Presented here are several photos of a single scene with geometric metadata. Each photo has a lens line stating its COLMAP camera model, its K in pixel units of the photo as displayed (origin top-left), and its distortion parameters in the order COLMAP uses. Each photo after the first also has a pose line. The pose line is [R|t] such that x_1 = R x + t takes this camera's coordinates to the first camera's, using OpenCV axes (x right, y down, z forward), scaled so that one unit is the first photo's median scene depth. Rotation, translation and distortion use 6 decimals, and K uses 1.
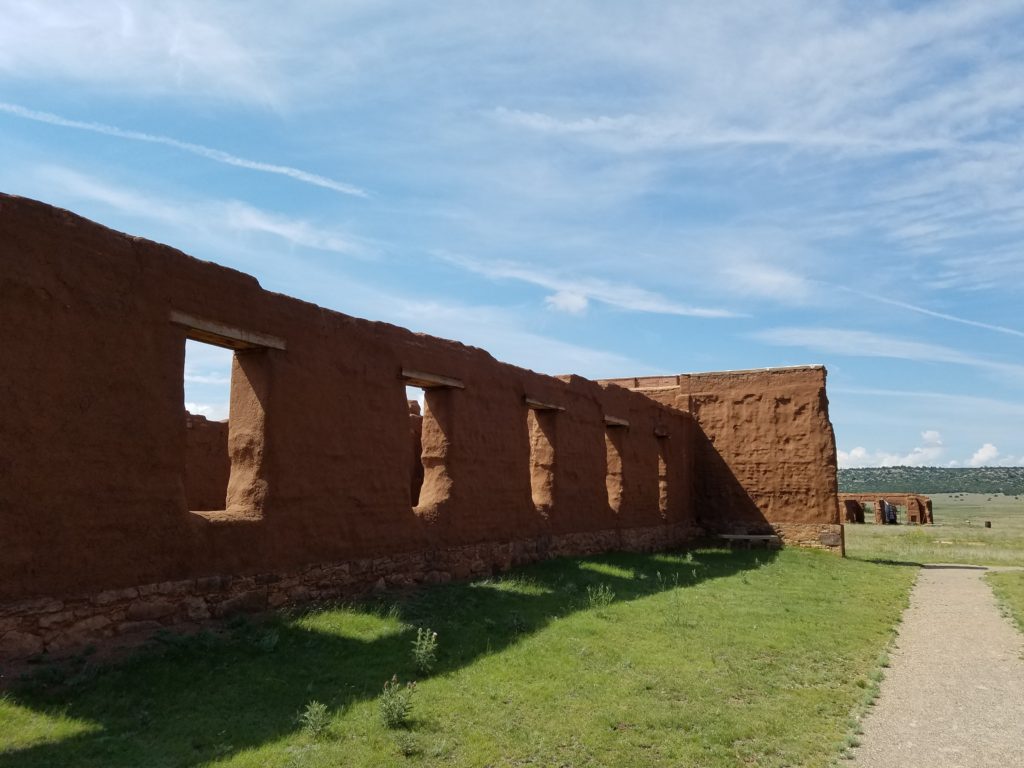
lens RADIAL K [[787.0, 0, 512.0], [0, 787.0, 384.0], [0, 0, 1]] dist [0.231849, -0.362917]
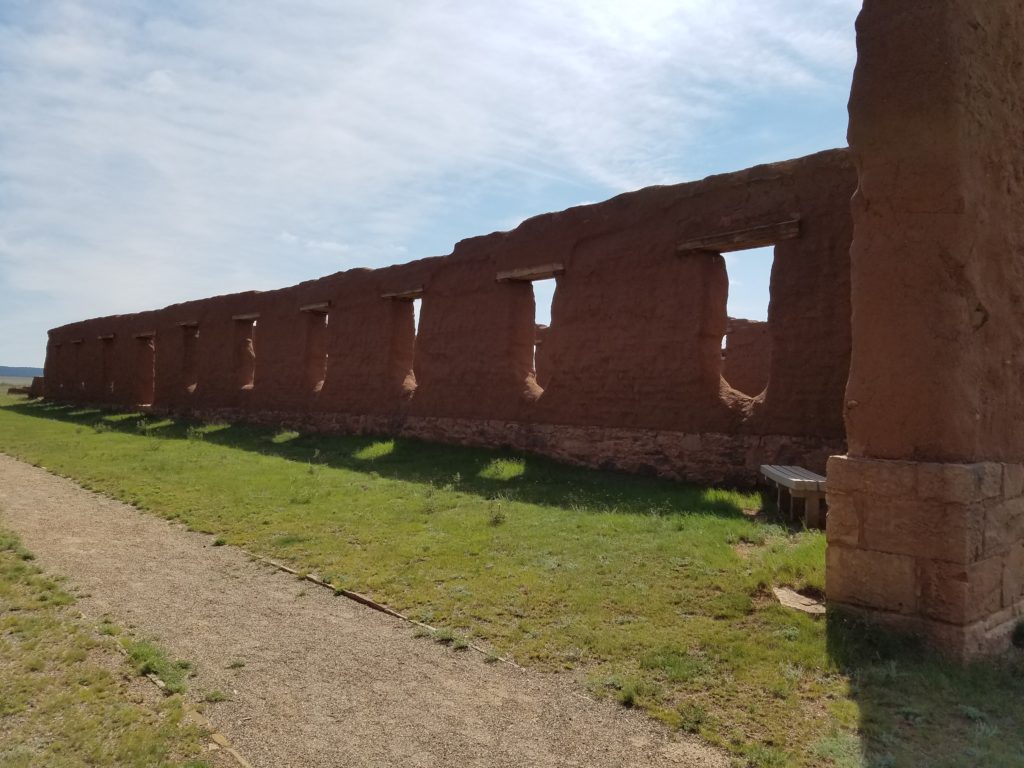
lens RADIAL K [[789.1, 0, 511.0], [0, 789.1, 399.1], [0, 0, 1]] dist [0.242256, -0.478128]
pose [[-0.370482, -0.021275, -0.928596, 0.975881], [0.098781, 0.993166, -0.062165, 0.248939], [0.923572, -0.114759, -0.365849, 1.519344]]
